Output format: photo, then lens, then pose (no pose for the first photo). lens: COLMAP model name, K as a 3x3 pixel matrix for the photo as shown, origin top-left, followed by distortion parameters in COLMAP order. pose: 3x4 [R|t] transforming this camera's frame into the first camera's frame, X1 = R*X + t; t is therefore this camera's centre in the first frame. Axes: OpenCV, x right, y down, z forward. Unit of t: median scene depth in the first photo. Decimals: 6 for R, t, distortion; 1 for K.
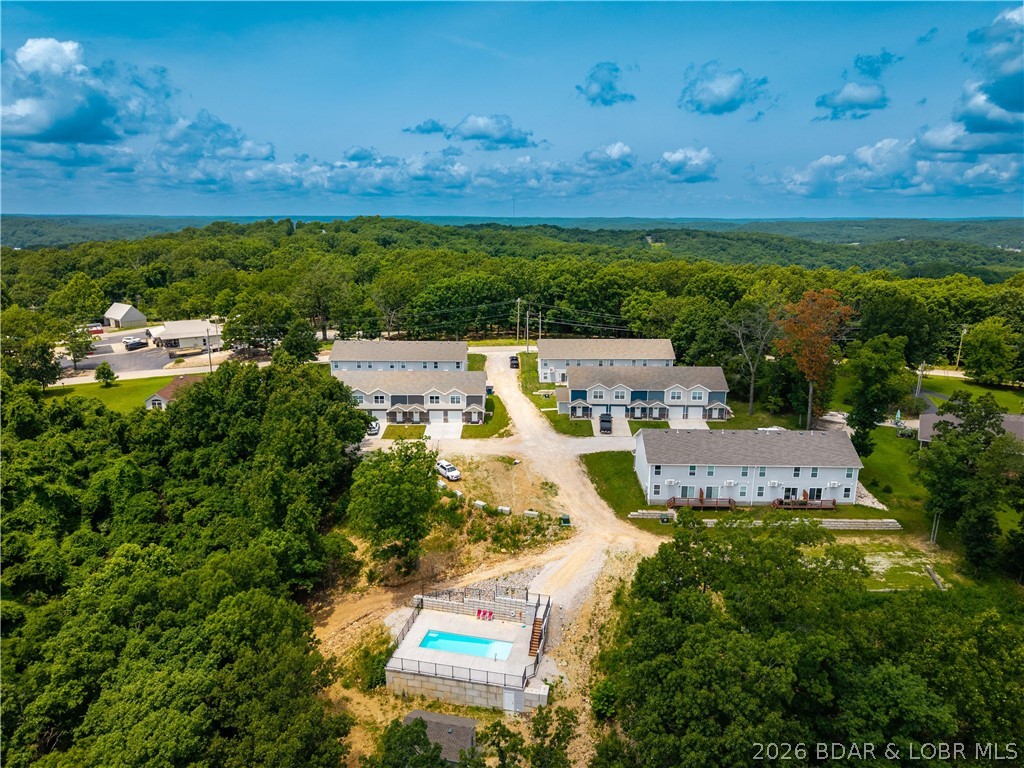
lens RADIAL K [[688.6, 0, 509.4], [0, 688.6, 377.5], [0, 0, 1]] dist [0.024378, -0.018236]
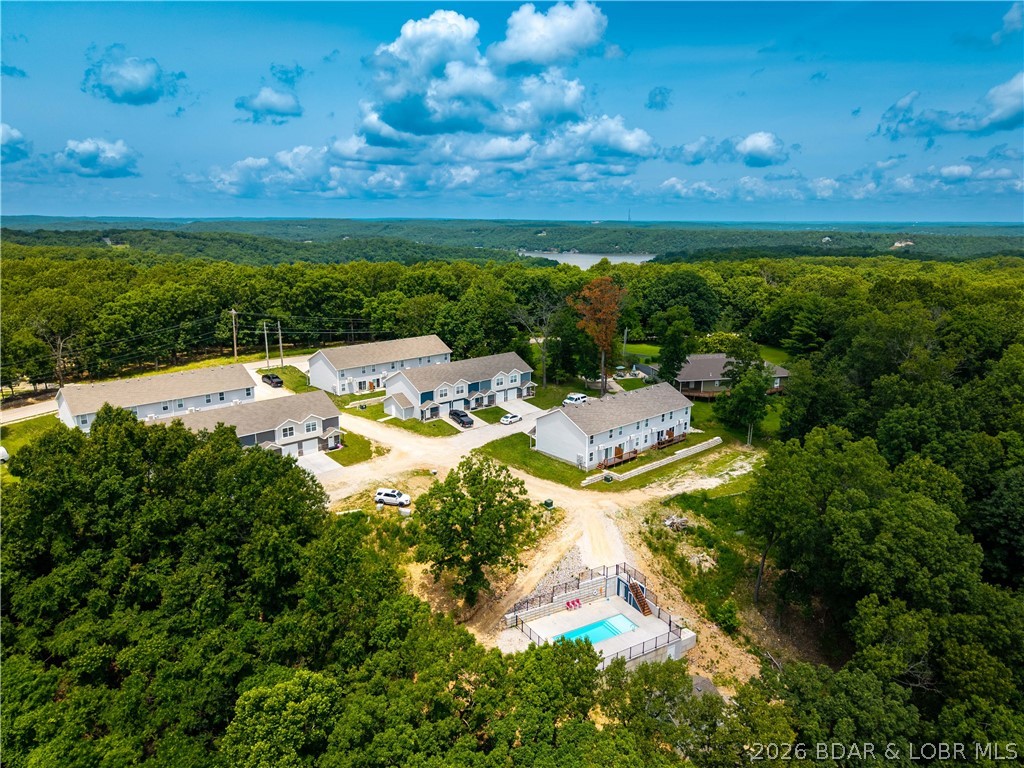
lens RADIAL K [[688.6, 0, 510.5], [0, 688.6, 378.2], [0, 0, 1]] dist [0.024378, -0.018236]
pose [[0.722998, -0.155678, 0.673081, -0.475105], [0.154588, 0.986031, 0.062008, -0.043673], [-0.673332, 0.059218, 0.736964, 0.180734]]
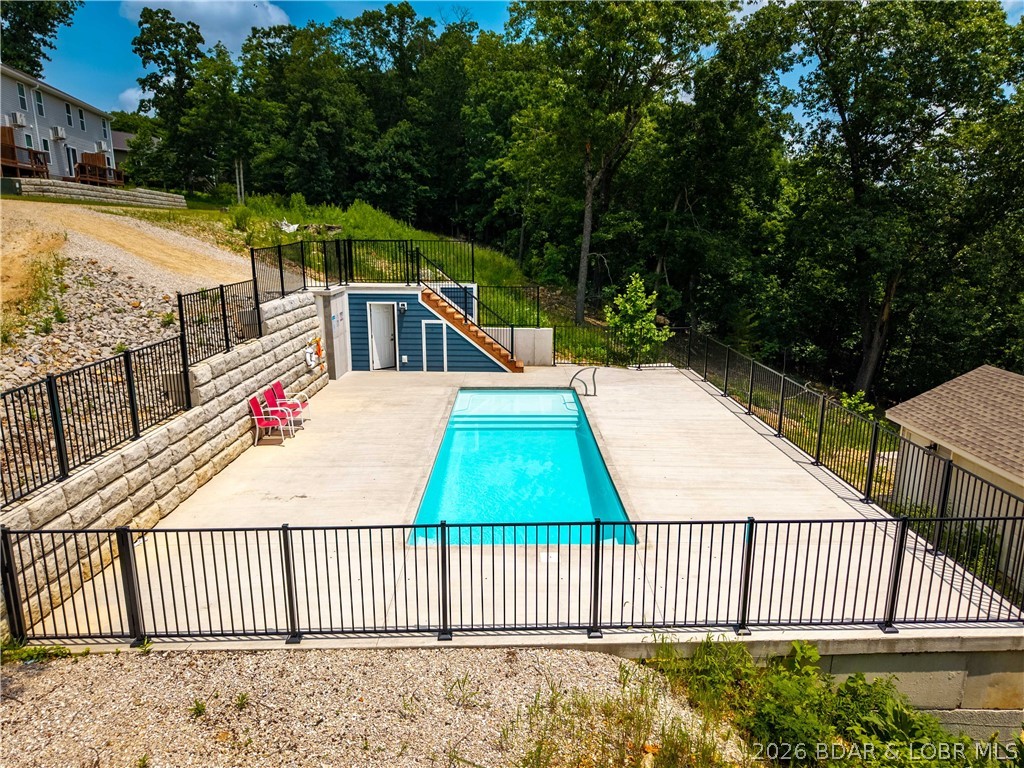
lens RADIAL K [[688.6, 0, 513.1], [0, 688.6, 384.0], [0, 0, 1]] dist [0.024378, -0.018236]
pose [[-0.237158, -0.219719, 0.946298, -0.143819], [0.225948, 0.934899, 0.273698, 0.191092], [-0.944830, 0.278724, -0.172074, 0.617524]]
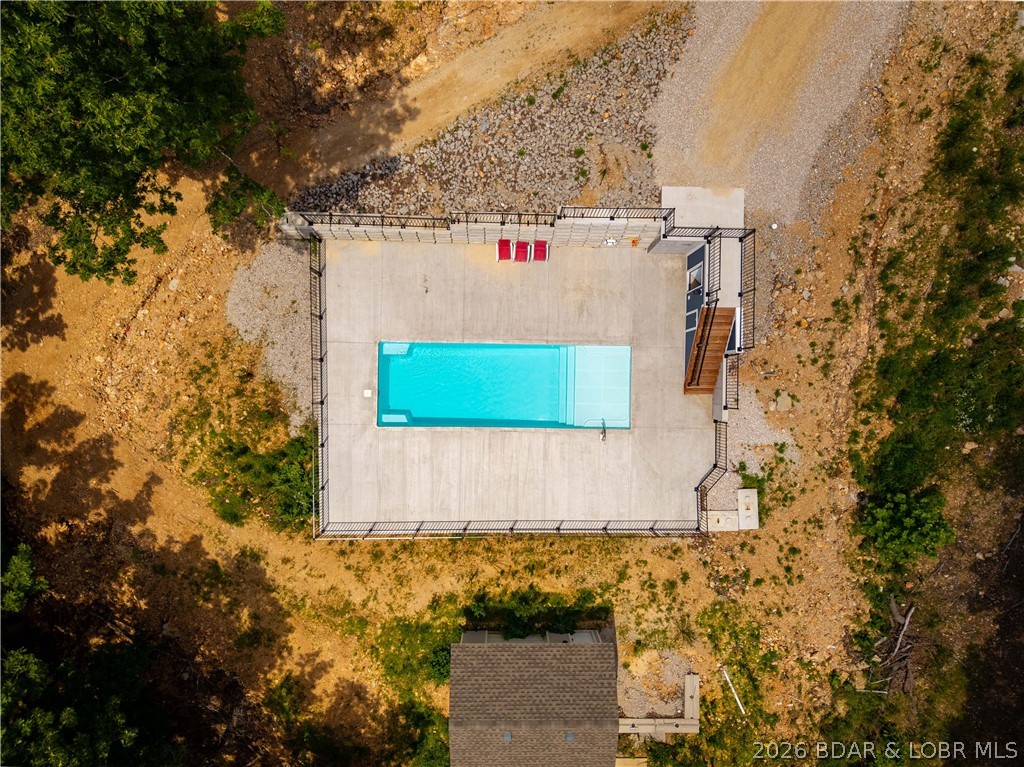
lens RADIAL K [[688.6, 0, 513.8], [0, 688.6, 373.2], [0, 0, 1]] dist [0.024378, -0.018236]
pose [[0.974904, -0.222206, 0.013648, -0.036886], [0.040934, 0.239175, 0.970113, 0.025036], [-0.218829, -0.945209, 0.242269, 0.551138]]
